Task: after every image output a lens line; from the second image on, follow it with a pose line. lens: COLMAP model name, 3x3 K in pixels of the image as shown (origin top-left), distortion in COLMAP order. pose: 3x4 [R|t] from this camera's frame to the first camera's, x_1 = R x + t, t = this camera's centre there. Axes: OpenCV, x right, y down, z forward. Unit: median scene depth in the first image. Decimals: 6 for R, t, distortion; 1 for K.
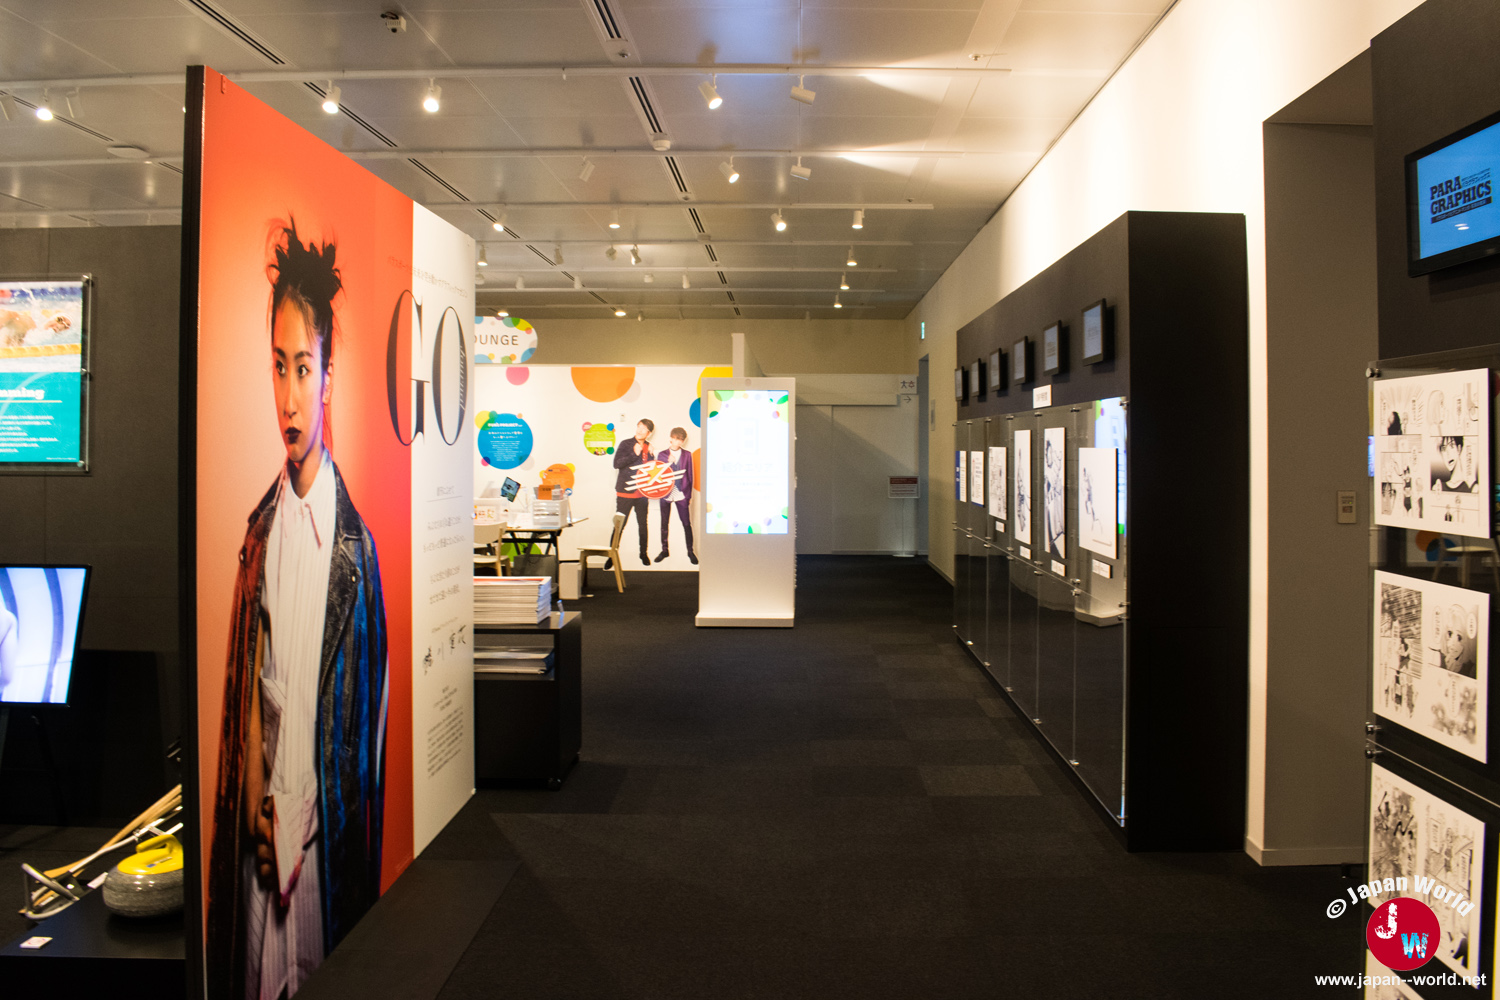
lens RADIAL K [[1189.2, 0, 750.5], [0, 1189.2, 430.6], [0, 0, 1]] dist [-0.087418, 0.004393]
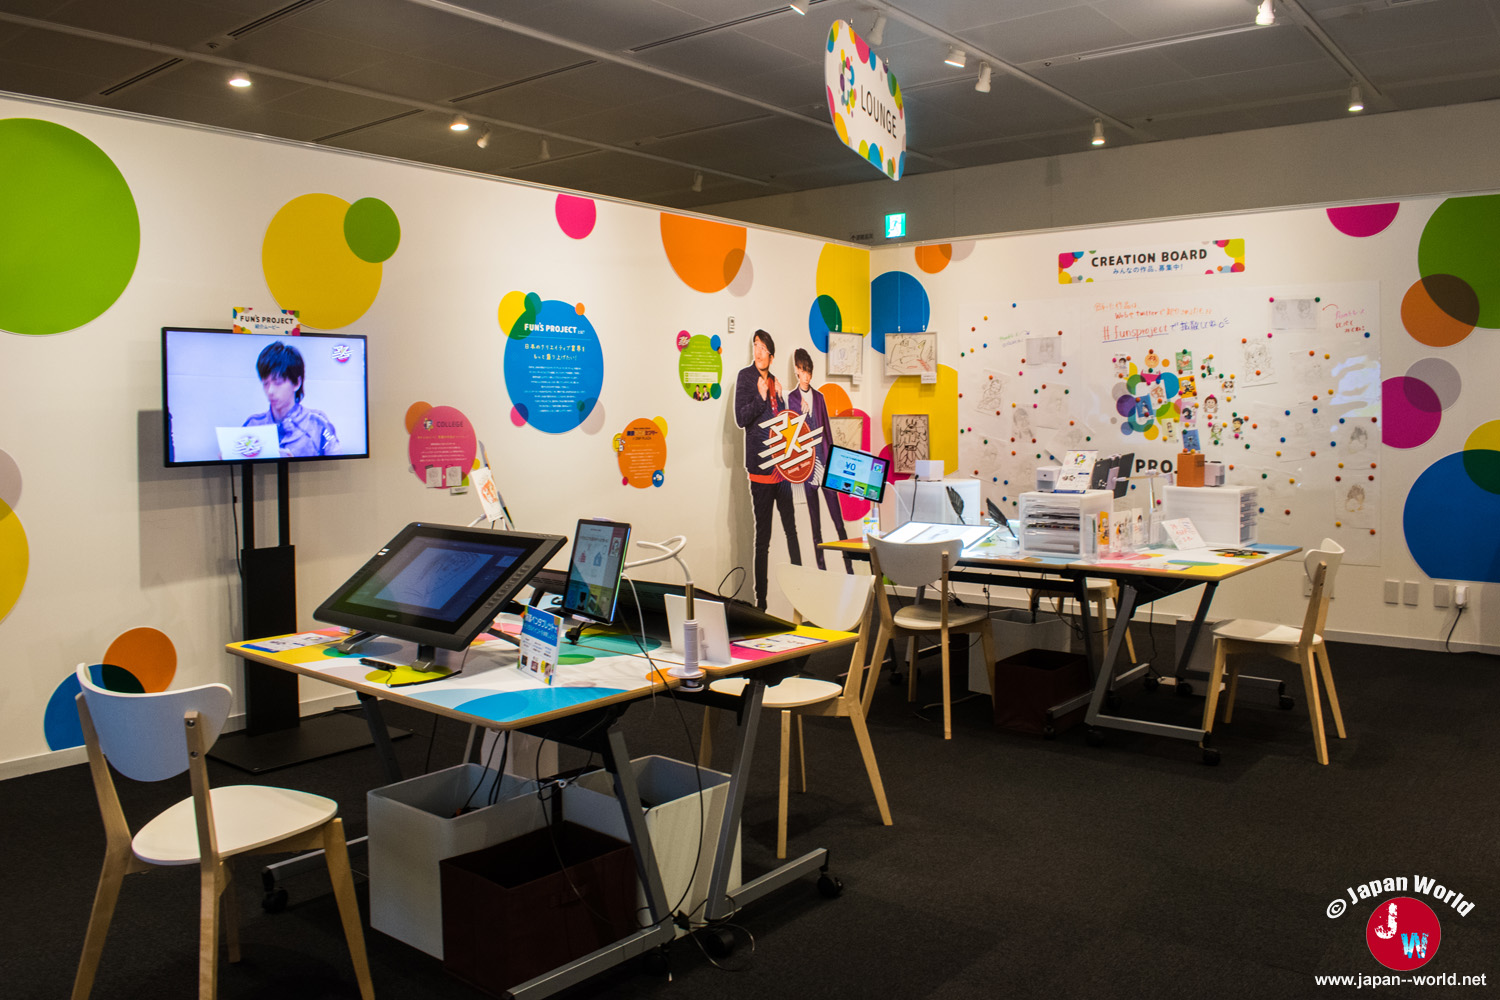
lens RADIAL K [[1189.2, 0, 750.5], [0, 1189.2, 430.6], [0, 0, 1]] dist [-0.087418, 0.004393]
pose [[0.595618, -0.018088, 0.803064, -0.514519], [-0.014484, 0.999342, 0.033252, 0.016970], [-0.803137, -0.031437, 0.594964, 0.701641]]
